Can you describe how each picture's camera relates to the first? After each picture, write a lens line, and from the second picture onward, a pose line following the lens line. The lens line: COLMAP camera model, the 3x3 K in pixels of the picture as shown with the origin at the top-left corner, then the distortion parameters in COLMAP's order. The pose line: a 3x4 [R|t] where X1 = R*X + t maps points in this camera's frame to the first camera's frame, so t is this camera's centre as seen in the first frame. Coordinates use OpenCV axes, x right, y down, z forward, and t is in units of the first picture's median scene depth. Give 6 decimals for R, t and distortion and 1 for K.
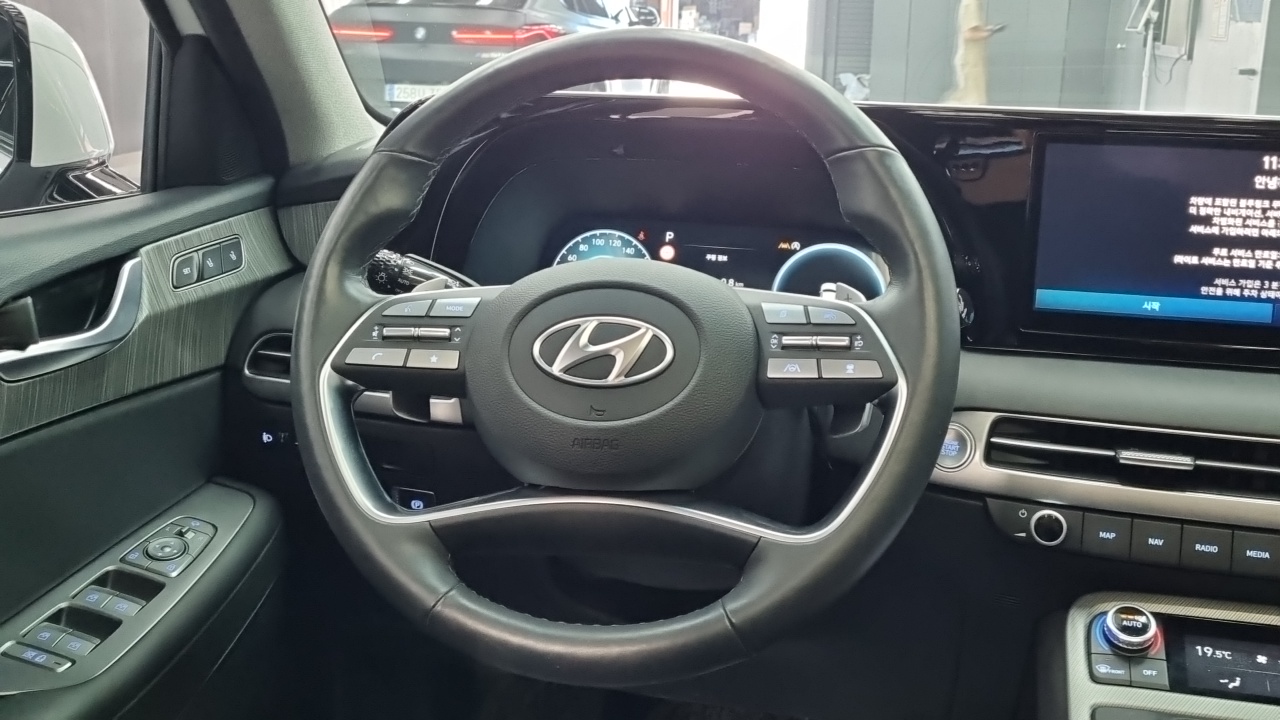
lens RADIAL K [[1367.2, 0, 642.8], [0, 1367.2, 331.6], [0, 0, 1]] dist [0.040542, -0.029815]
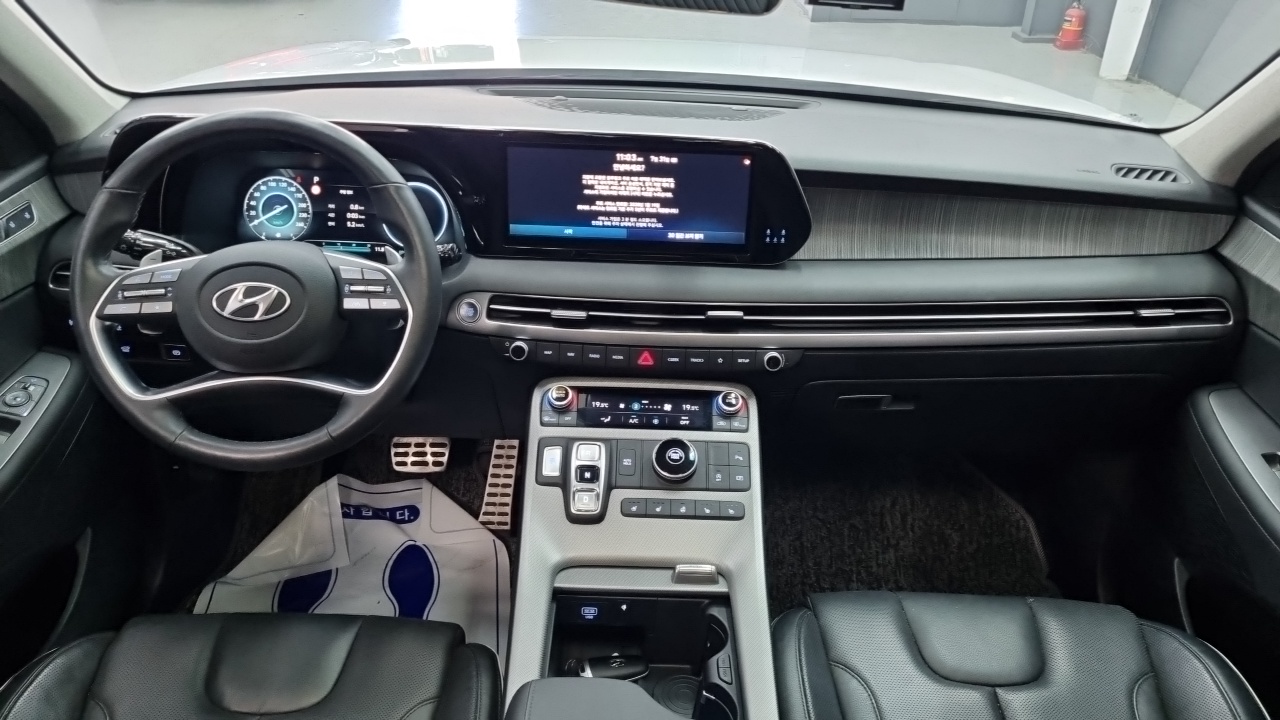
lens RADIAL K [[995.9, 0, 641.5], [0, 995.9, 342.2], [0, 0, 1]] dist [0.031764, -0.003252]
pose [[0.974926, -0.090767, 0.203179, 0.179558], [0.035041, 0.964261, 0.262627, -0.235911], [-0.219755, -0.248922, 0.943263, -0.371324]]
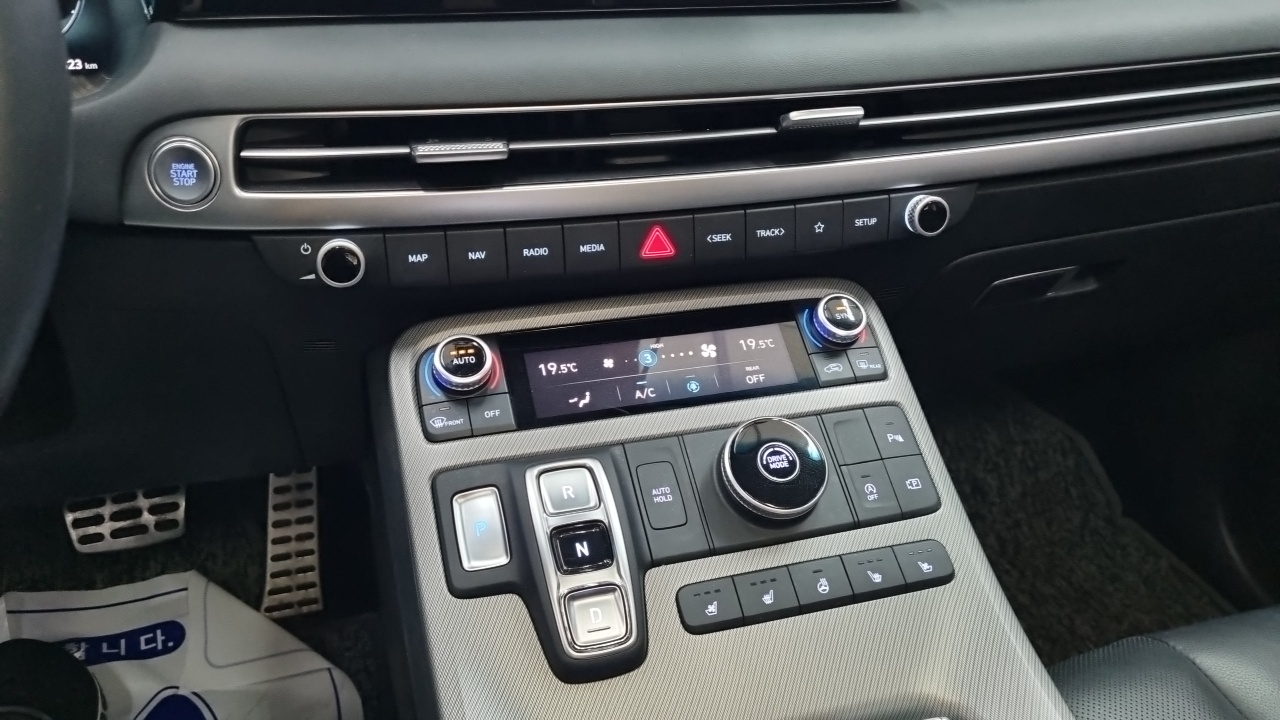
lens RADIAL K [[978.3, 0, 640.0], [0, 978.3, 360.0], [0, 0, 1]] dist [0.030175, -0.000736]
pose [[0.866982, -0.246584, 0.433058, 0.191891], [0.090555, 0.932487, 0.349669, 0.019126], [-0.490044, -0.263941, 0.830778, 0.460608]]
